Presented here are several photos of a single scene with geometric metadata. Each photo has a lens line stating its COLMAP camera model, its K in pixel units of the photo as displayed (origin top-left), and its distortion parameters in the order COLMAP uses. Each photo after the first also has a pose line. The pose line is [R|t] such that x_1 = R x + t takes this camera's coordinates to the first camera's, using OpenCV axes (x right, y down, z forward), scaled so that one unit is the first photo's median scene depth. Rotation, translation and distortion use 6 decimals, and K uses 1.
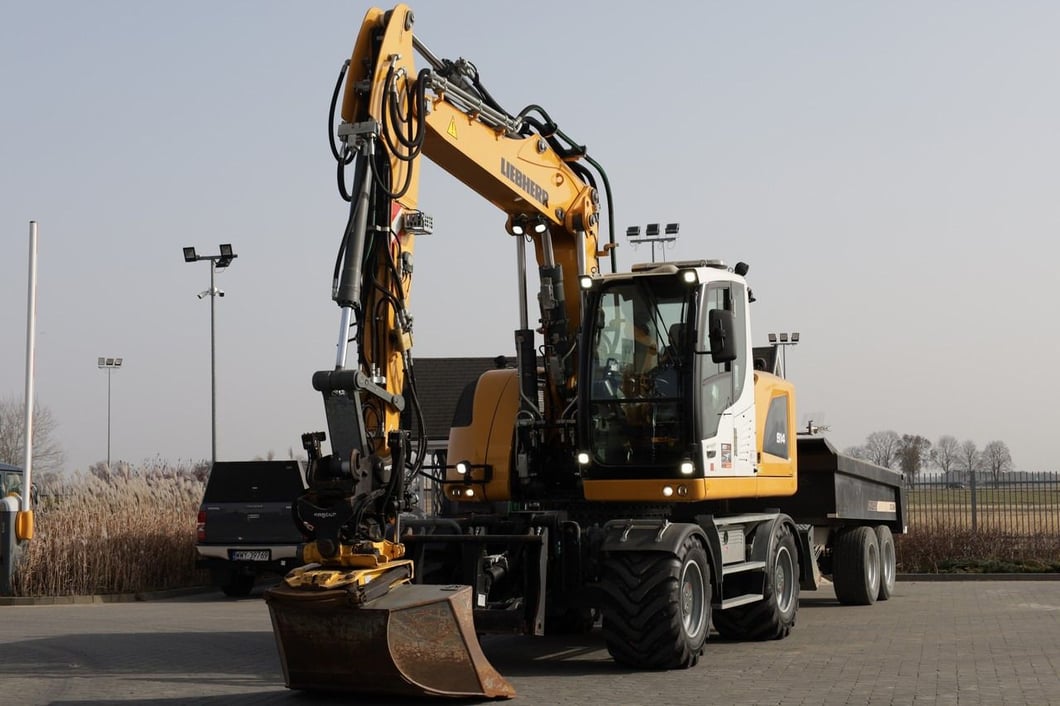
lens RADIAL K [[1778.2, 0, 596.7], [0, 1778.2, 353.4], [0, 0, 1]] dist [0.031360, 0.055725]
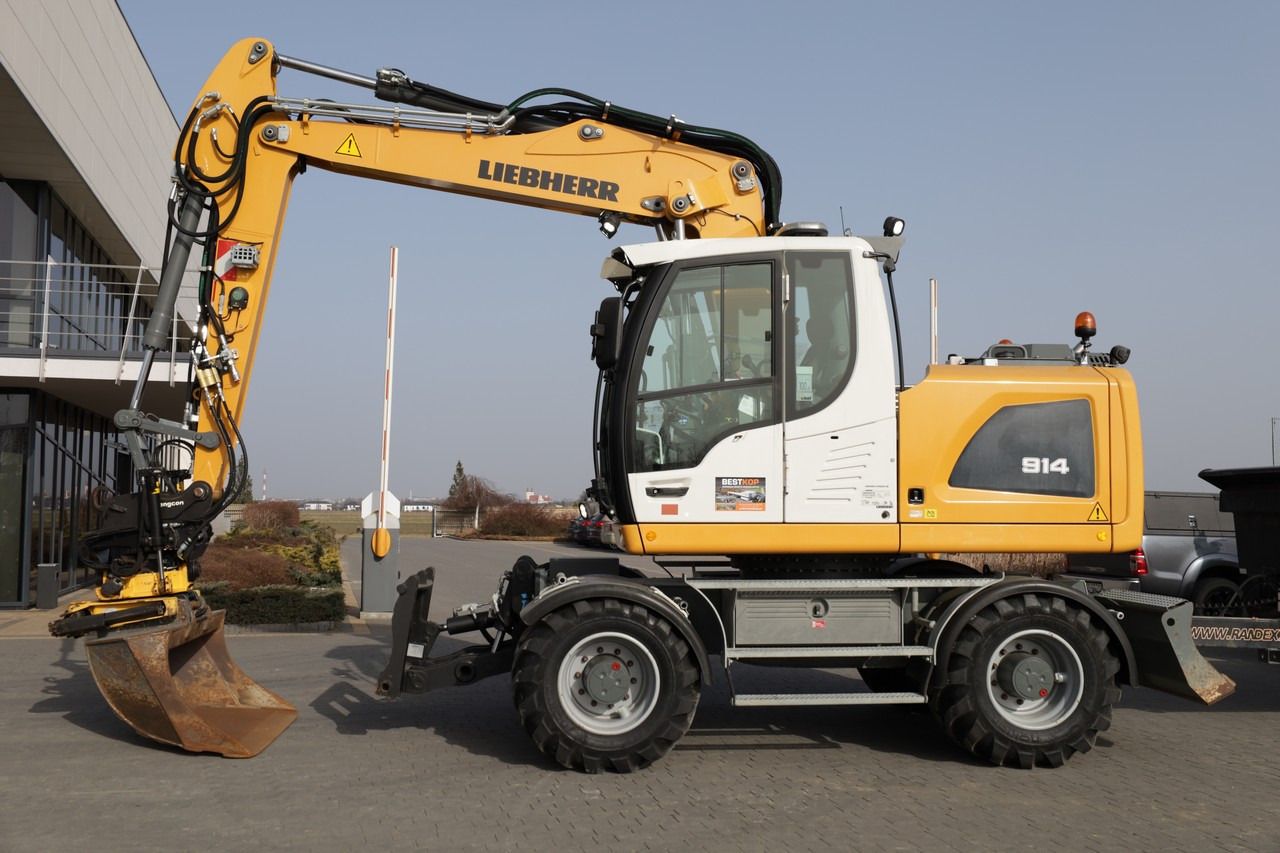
lens RADIAL K [[1318.0, 0, 645.1], [0, 1318.0, 422.4], [0, 0, 1]] dist [-0.010974, 0.010463]
pose [[0.430009, -0.043306, -0.901785, 0.545256], [0.054232, 0.998284, -0.022080, 0.038612], [0.901194, -0.039411, 0.431619, 0.740744]]
